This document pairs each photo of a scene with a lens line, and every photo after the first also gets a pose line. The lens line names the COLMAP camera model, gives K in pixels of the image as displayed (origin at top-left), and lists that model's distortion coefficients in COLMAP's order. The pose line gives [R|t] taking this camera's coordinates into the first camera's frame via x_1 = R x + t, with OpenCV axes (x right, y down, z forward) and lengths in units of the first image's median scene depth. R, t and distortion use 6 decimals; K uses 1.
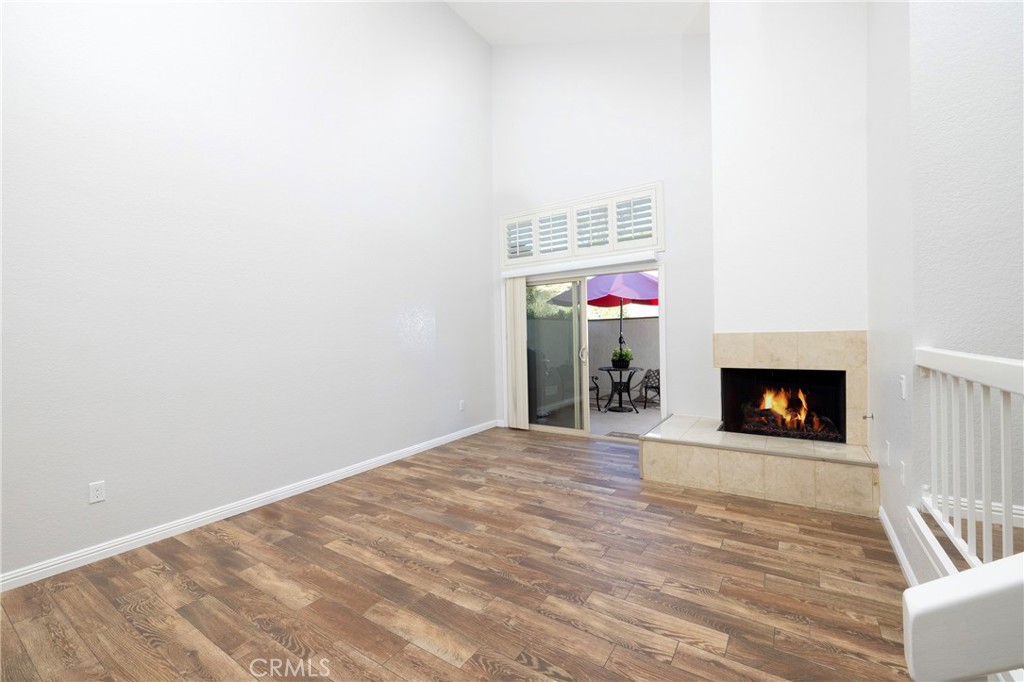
lens RADIAL K [[429.0, 0, 514.7], [0, 429.0, 338.3], [0, 0, 1]] dist [-0.000819, 0.000192]
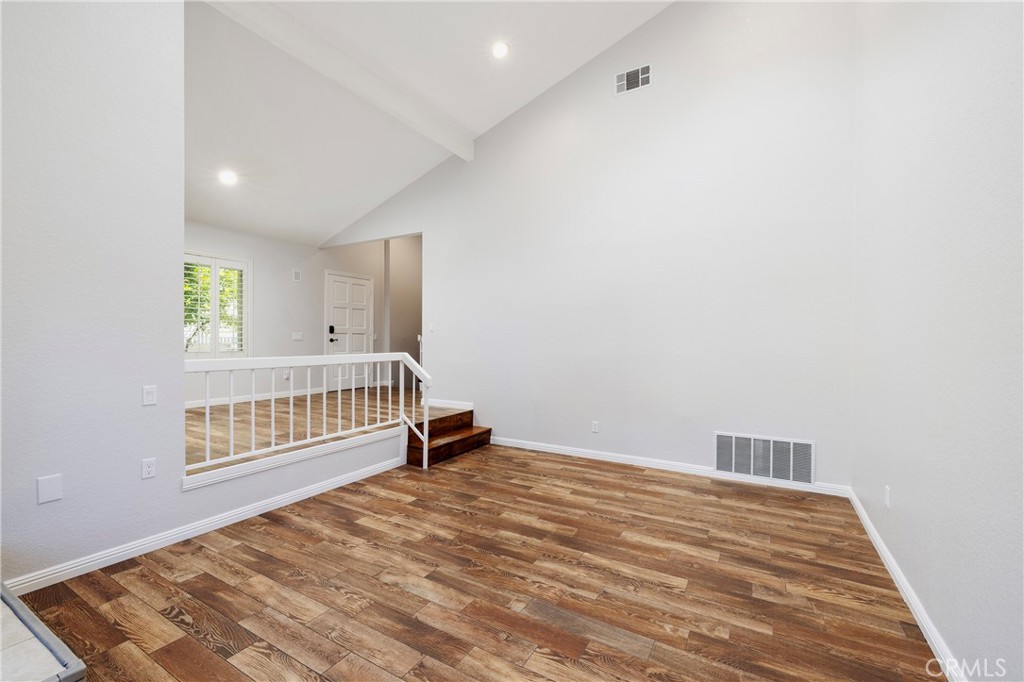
lens RADIAL K [[429.0, 0, 514.7], [0, 429.0, 338.3], [0, 0, 1]] dist [-0.000819, 0.000192]
pose [[-0.998055, 0.014793, -0.060567, -0.035354], [0.014426, 0.999875, 0.006492, -0.031535], [0.060655, 0.005606, -0.998143, 1.778171]]
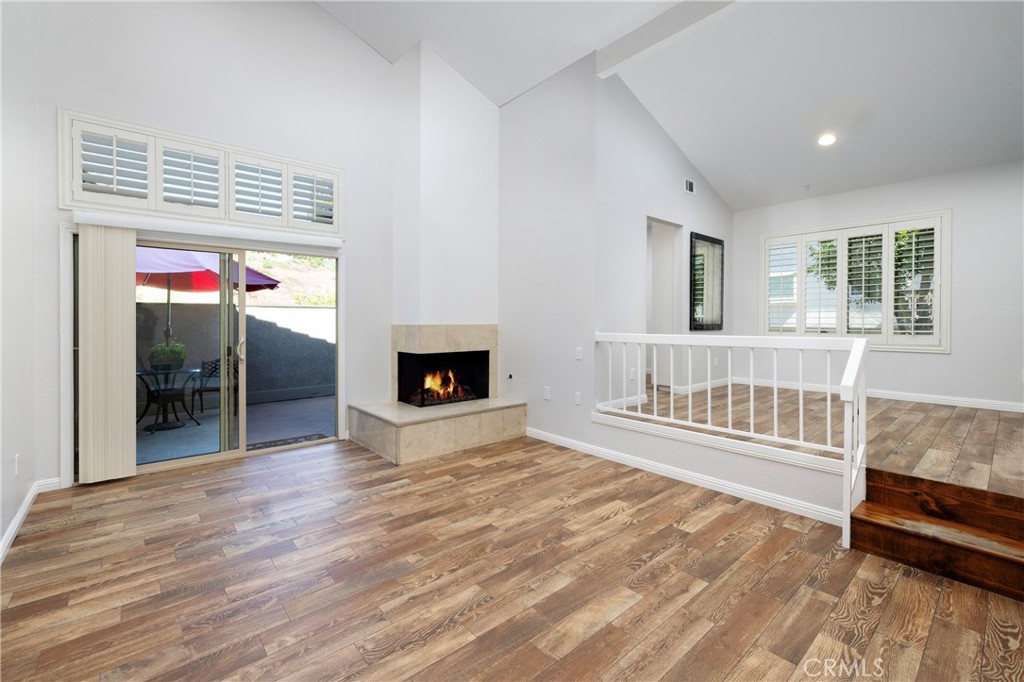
lens RADIAL K [[437.4, 0, 501.7], [0, 437.4, 324.1], [0, 0, 1]] dist [-0.001768, -0.000088]
pose [[0.279481, 0.015077, 0.960033, -0.852901], [0.002810, 0.999860, -0.016520, 0.009868], [-0.960147, 0.007315, 0.279399, 0.613075]]
